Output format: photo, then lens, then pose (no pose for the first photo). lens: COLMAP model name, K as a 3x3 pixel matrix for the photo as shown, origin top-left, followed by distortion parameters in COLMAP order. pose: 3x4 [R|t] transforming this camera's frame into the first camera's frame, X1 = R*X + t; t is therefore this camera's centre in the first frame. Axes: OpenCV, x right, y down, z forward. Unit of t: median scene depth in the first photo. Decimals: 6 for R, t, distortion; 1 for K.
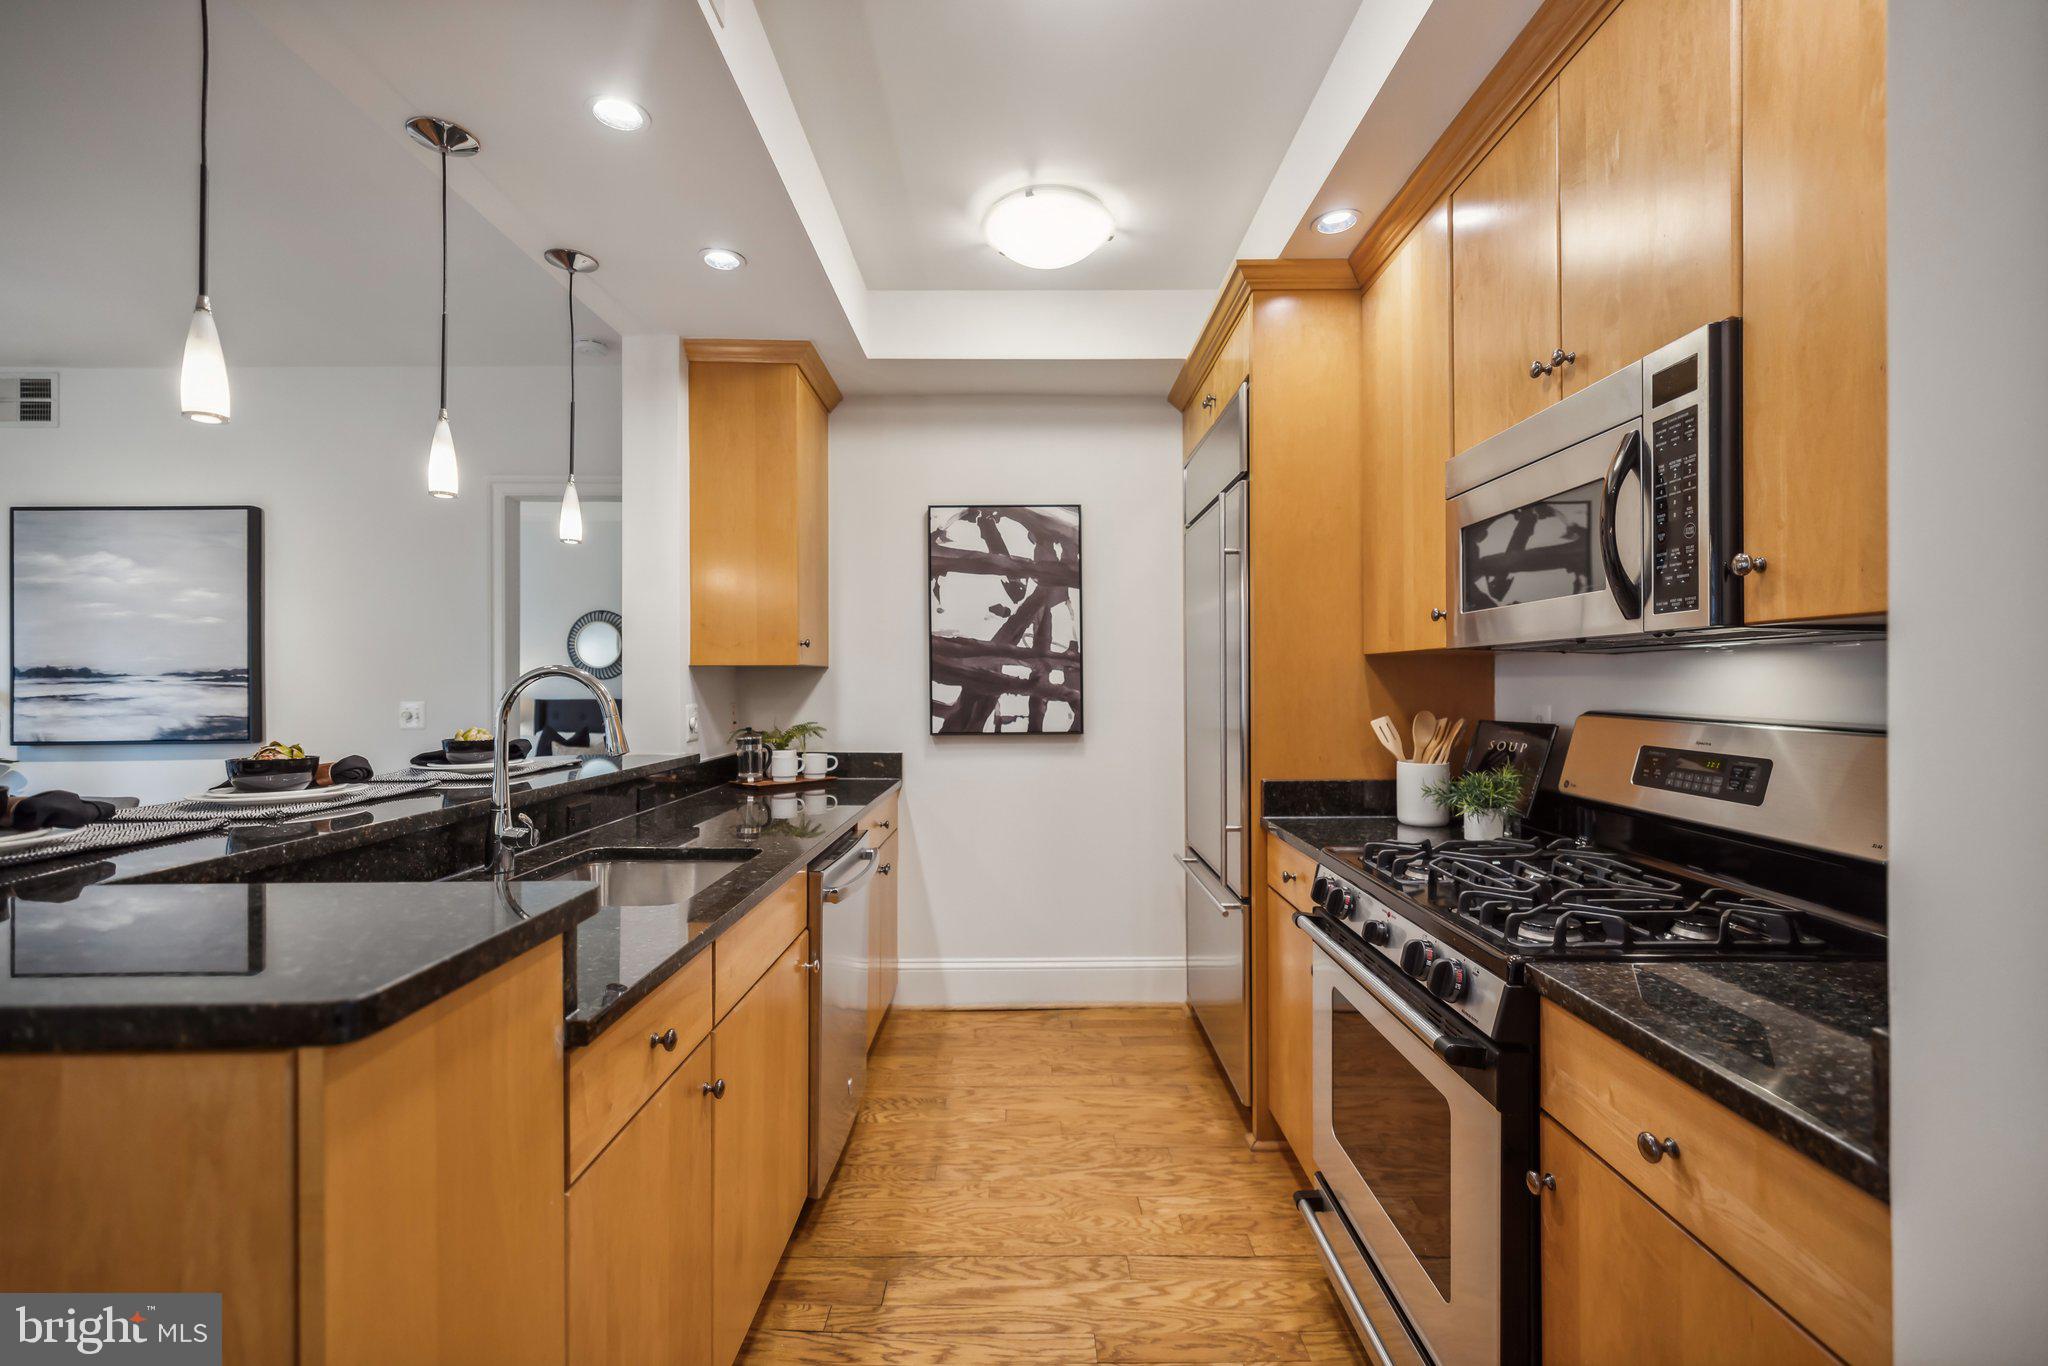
lens RADIAL K [[882.0, 0, 1024.8], [0, 882.0, 679.7], [0, 0, 1]] dist [0.007312, -0.001503]
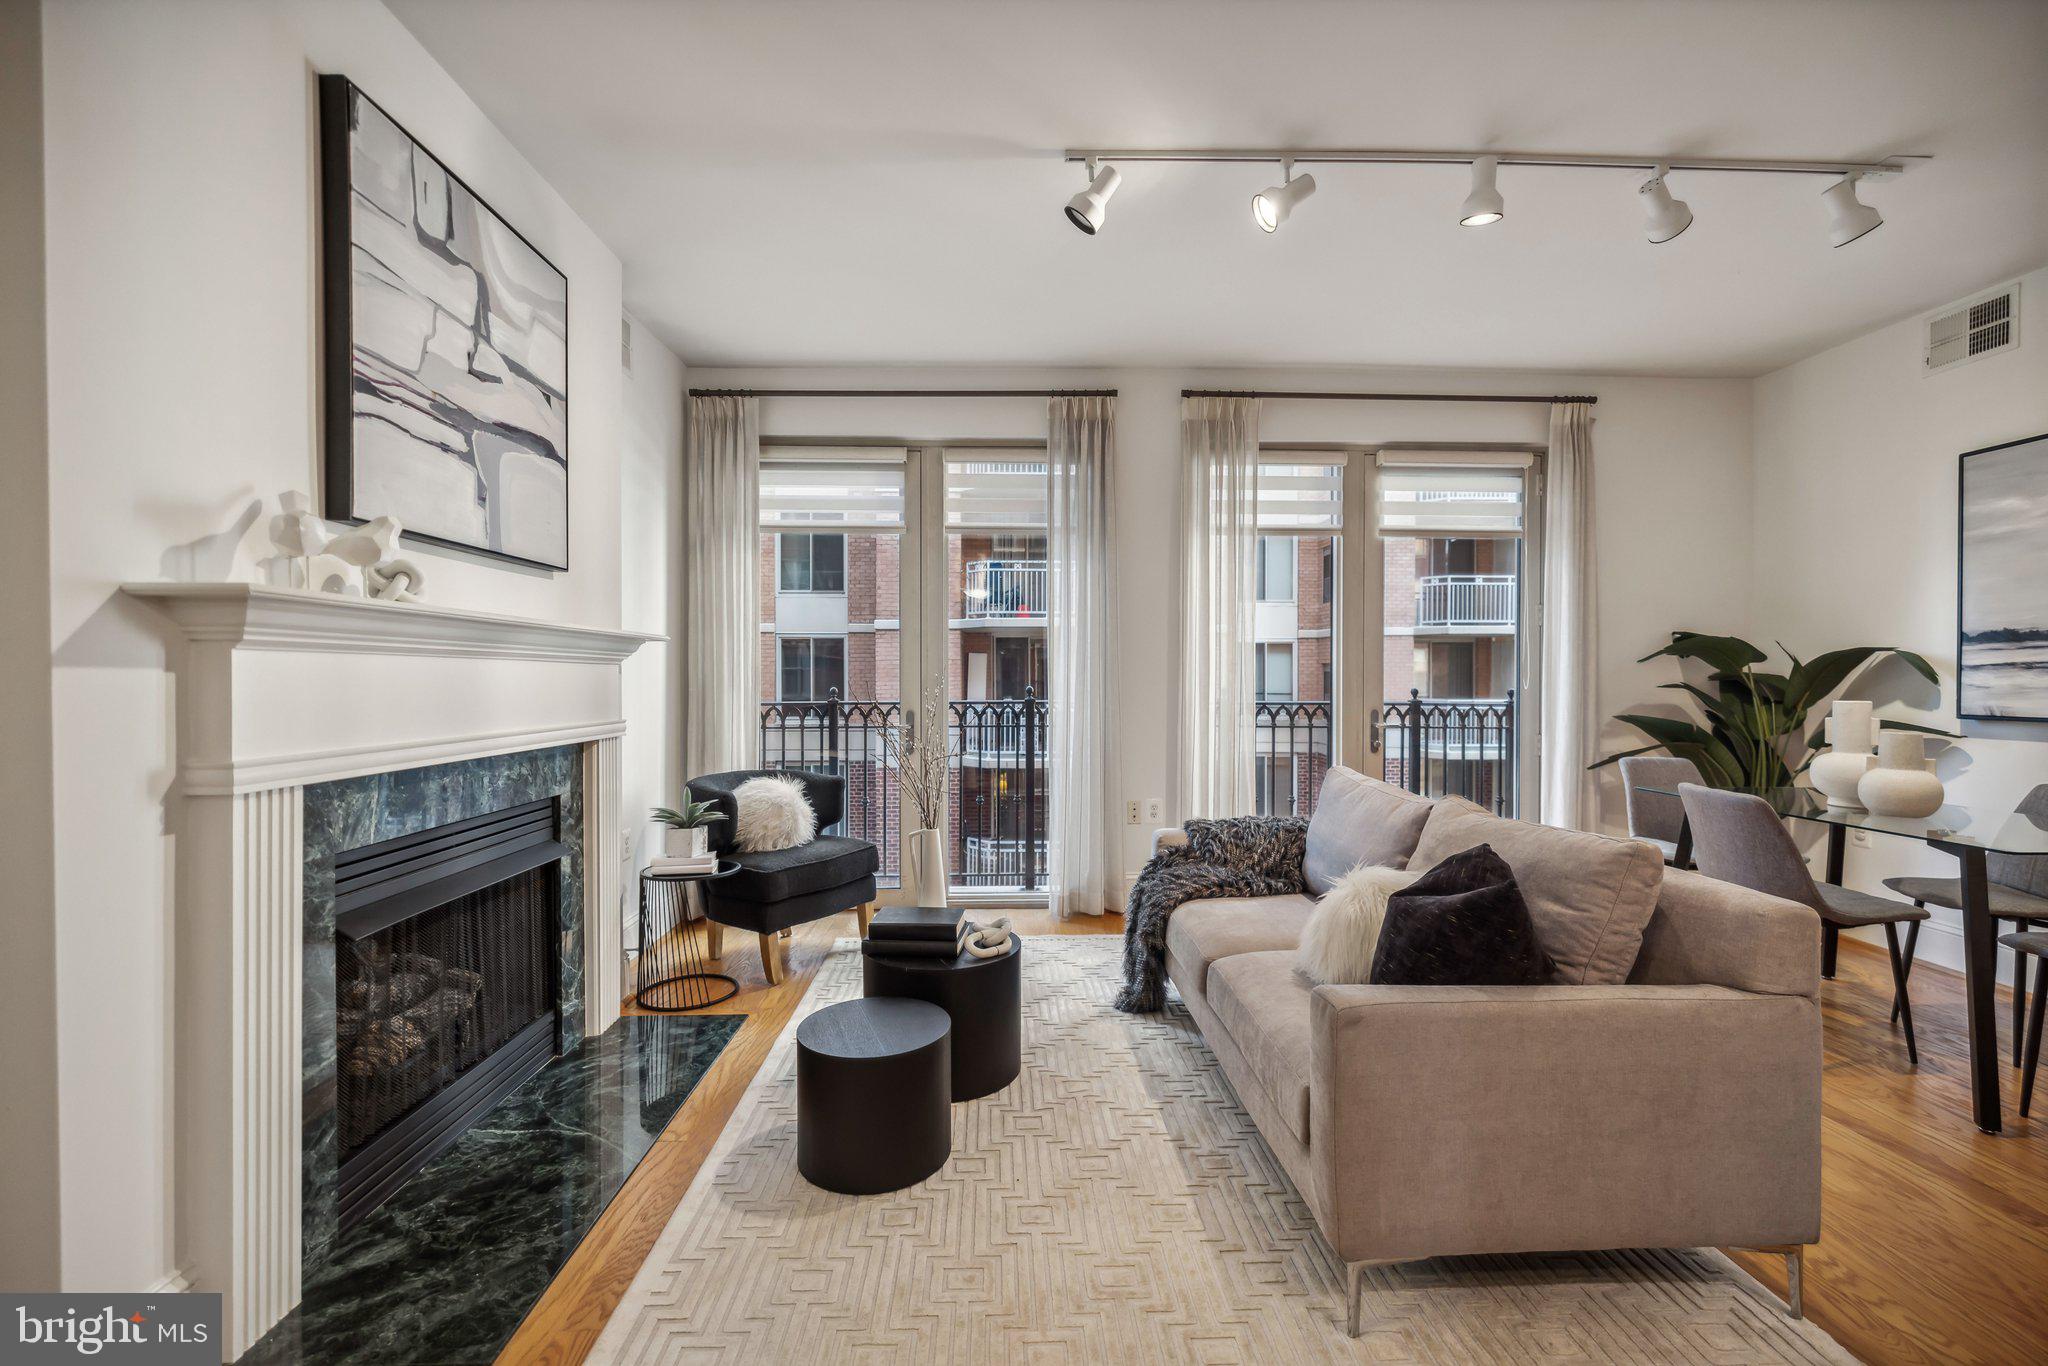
lens RADIAL K [[868.9, 0, 1028.3], [0, 868.9, 686.4], [0, 0, 1]] dist [0.005697, -0.000649]
pose [[0.031125, 0.016100, -0.999386, -0.318779], [0.004404, 0.999858, 0.016244, 0.025682], [0.999506, -0.004907, 0.031050, 0.030004]]
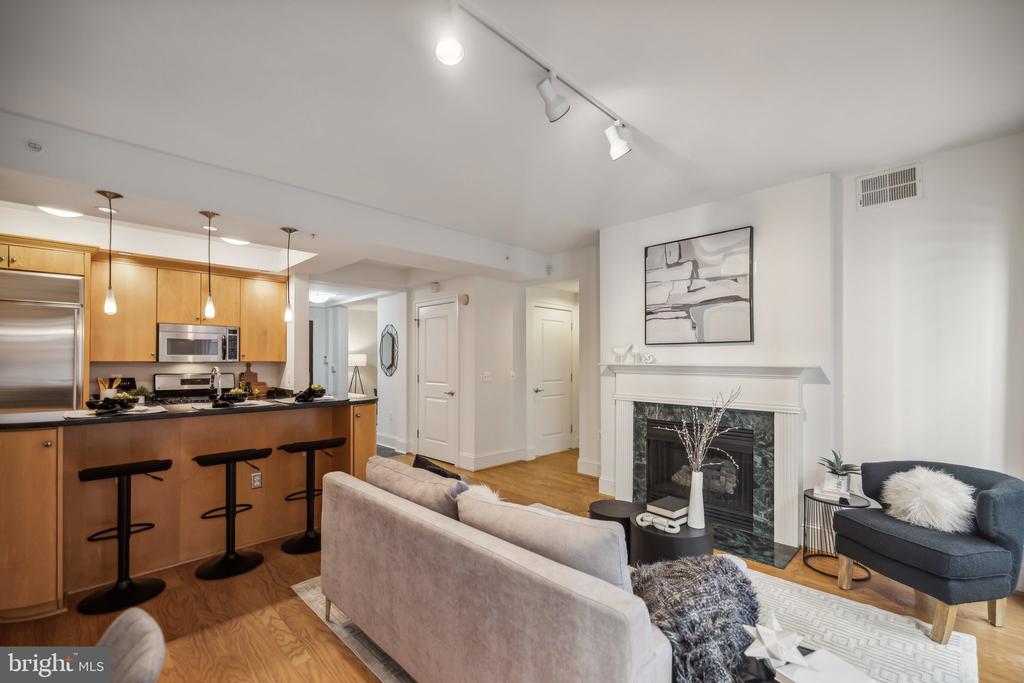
lens RADIAL K [[434.5, 0, 509.8], [0, 434.5, 357.1], [0, 0, 1]] dist [0.005697, -0.000649]
pose [[-0.703804, 0.008282, 0.710345, -1.435368], [-0.001807, 0.999908, -0.013449, -0.017470], [-0.710391, -0.010749, -0.703725, 0.727946]]
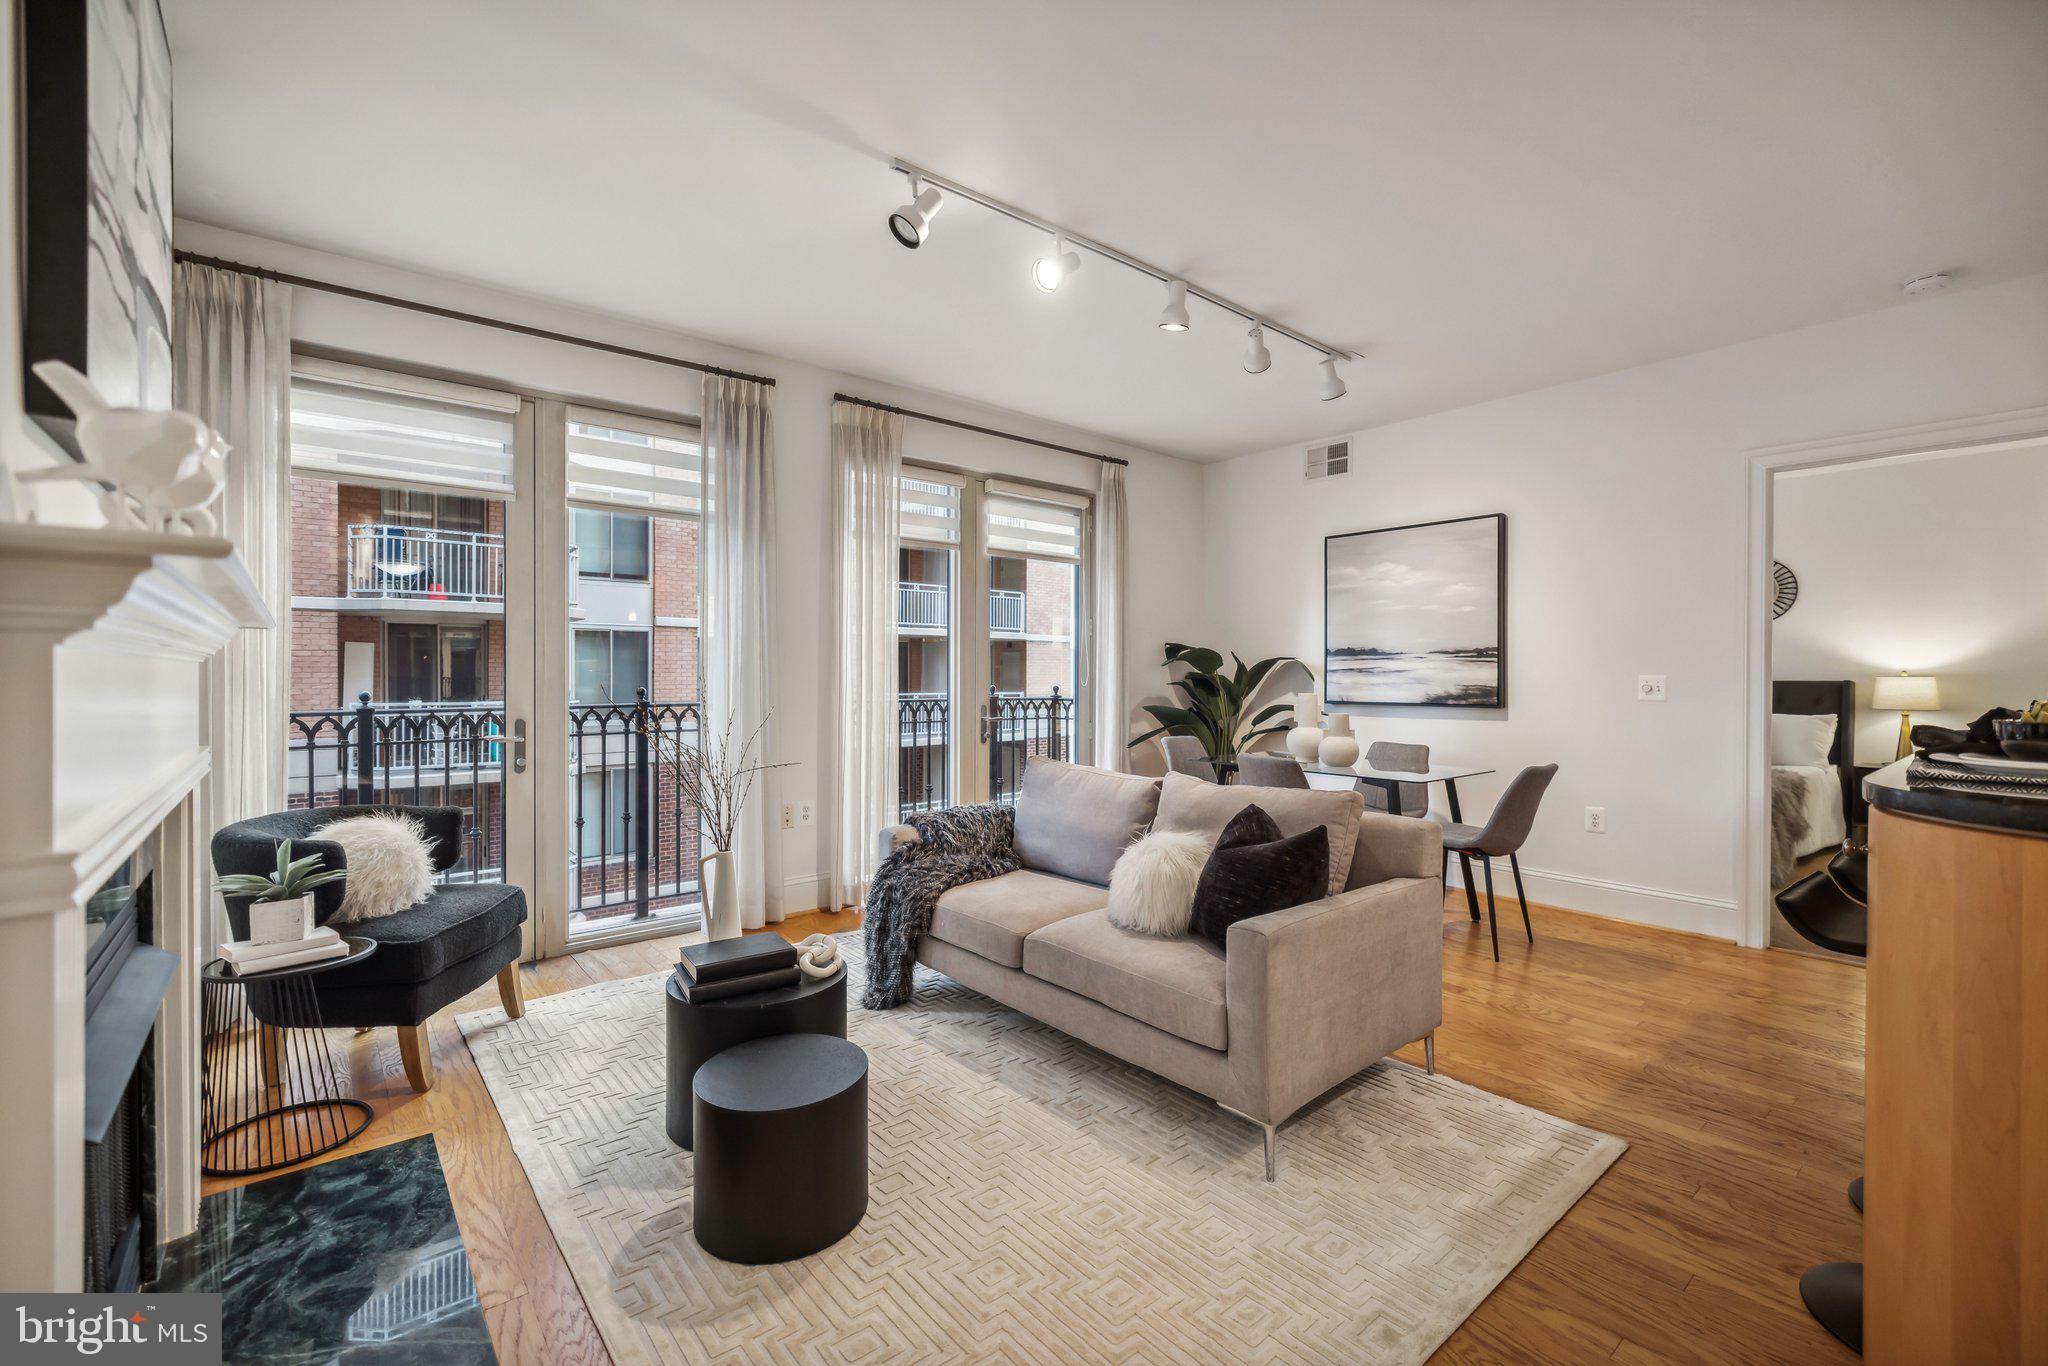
lens RADIAL K [[868.9, 0, 1028.2], [0, 868.9, 677.4], [0, 0, 1]] dist [0.005697, -0.000649]
pose [[0.637080, 0.011086, -0.770718, -0.411369], [-0.001778, 0.999915, 0.012913, 0.017140], [0.770796, -0.006856, 0.637045, -0.299823]]
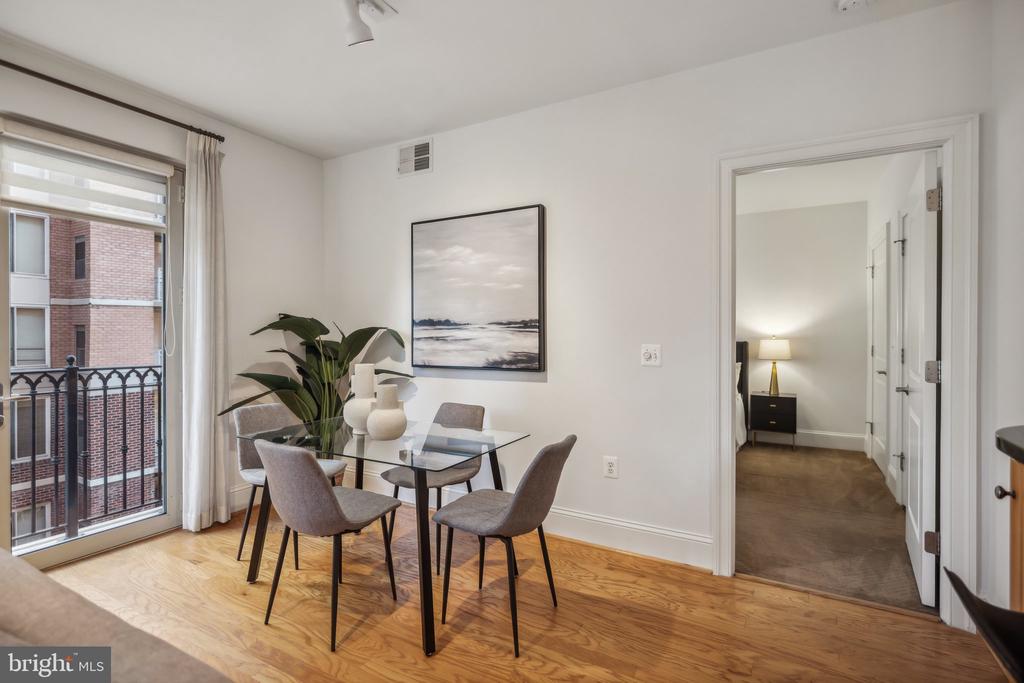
lens RADIAL K [[484.4, 0, 516.2], [0, 484.4, 333.7], [0, 0, 1]] dist [-0.002559, -0.001205]
pose [[0.872699, 0.006471, -0.488216, -0.599277], [-0.001966, 0.999951, 0.009738, 0.003408], [0.488255, -0.007538, 0.872668, 0.345871]]
